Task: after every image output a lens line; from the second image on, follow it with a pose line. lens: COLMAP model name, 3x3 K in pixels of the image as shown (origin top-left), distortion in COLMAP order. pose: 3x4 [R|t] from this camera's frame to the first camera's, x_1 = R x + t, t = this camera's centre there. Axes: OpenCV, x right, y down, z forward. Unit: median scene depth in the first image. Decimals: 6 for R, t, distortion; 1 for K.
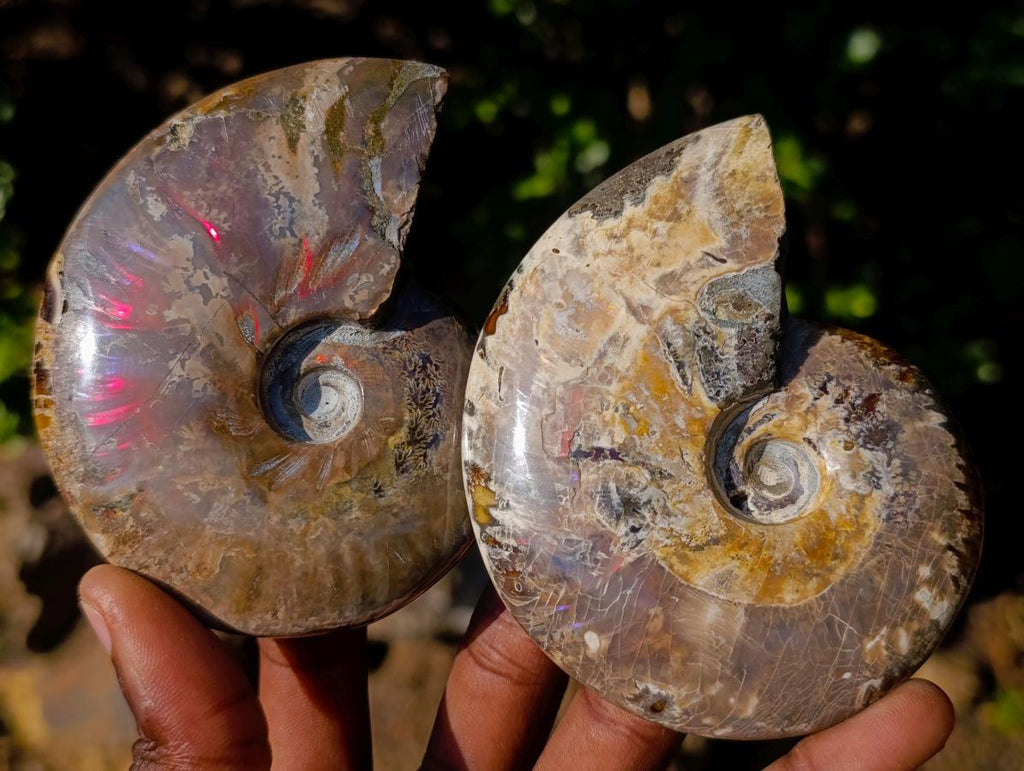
lens RADIAL K [[1505.4, 0, 512.0], [0, 1505.4, 385.5], [0, 0, 1]] dist [0.362339, -2.261687]
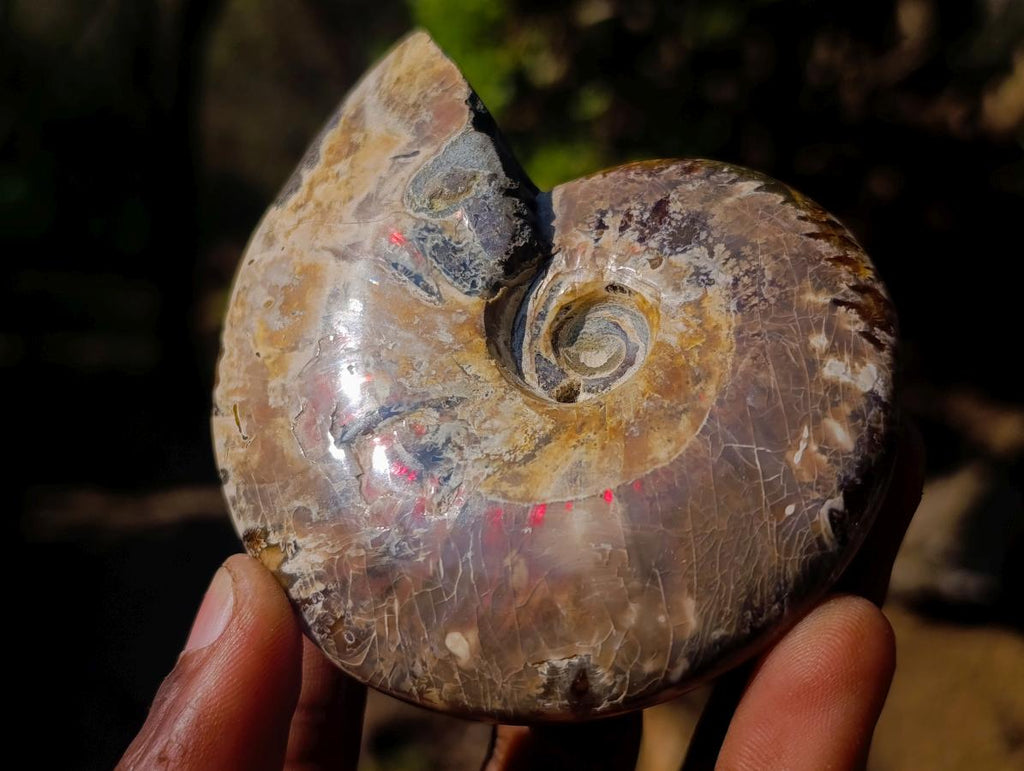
lens RADIAL K [[1505.4, 0, 512.0], [0, 1505.4, 385.5], [0, 0, 1]] dist [0.362339, -2.261687]
pose [[0.885753, -0.463790, -0.018446, 0.143279], [0.426212, 0.828437, -0.363367, 0.333820], [0.183807, 0.313992, 0.931463, 0.305880]]
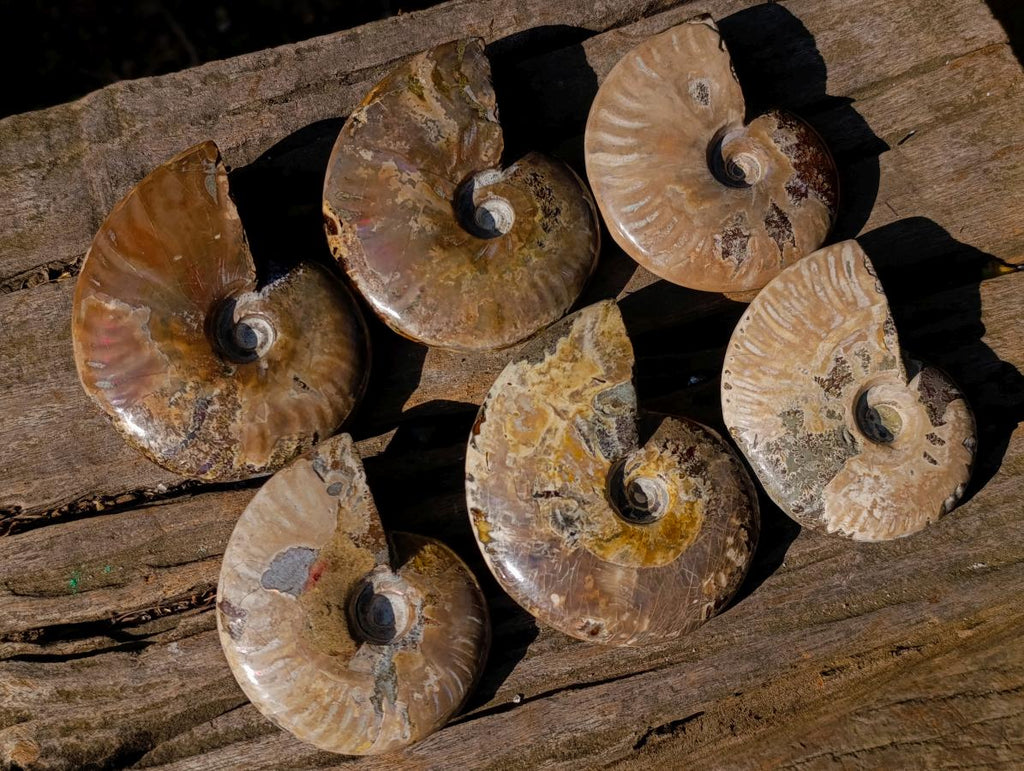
lens RADIAL K [[1505.4, 0, 512.0], [0, 1505.4, 385.5], [0, 0, 1]] dist [0.362339, -2.261687]
pose [[0.988580, -0.093943, 0.117833, -0.184033], [0.101806, 0.992834, -0.062573, 0.024391], [-0.111110, 0.073854, 0.991060, -0.782692]]
